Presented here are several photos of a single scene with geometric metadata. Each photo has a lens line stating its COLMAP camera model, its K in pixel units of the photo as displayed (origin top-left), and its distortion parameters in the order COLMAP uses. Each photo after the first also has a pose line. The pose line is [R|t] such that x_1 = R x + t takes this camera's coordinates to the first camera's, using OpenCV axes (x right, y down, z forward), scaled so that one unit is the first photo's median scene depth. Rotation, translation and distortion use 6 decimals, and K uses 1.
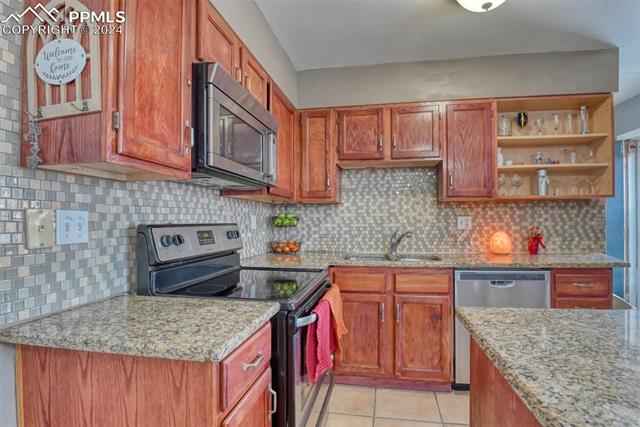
lens RADIAL K [[320.5, 0, 340.4], [0, 320.5, 218.2], [0, 0, 1]] dist [-0.027818, -0.002069]
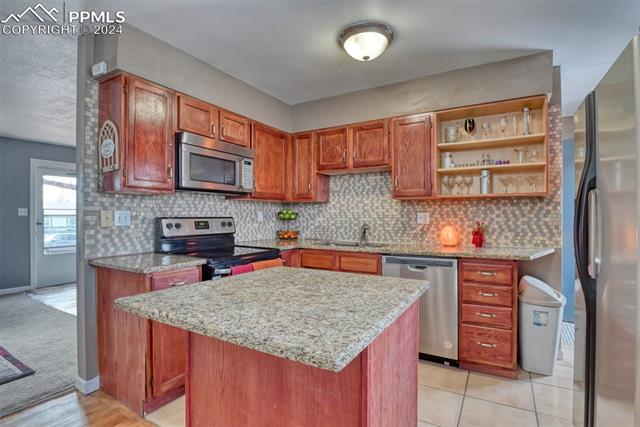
lens RADIAL K [[320.5, 0, 331.1], [0, 320.5, 214.5], [0, 0, 1]] dist [-0.027818, -0.002069]
pose [[0.934337, 0.004153, -0.356366, 0.532228], [-0.001696, 0.999973, 0.007207, -0.006429], [0.356386, -0.006129, 0.934319, -0.222803]]
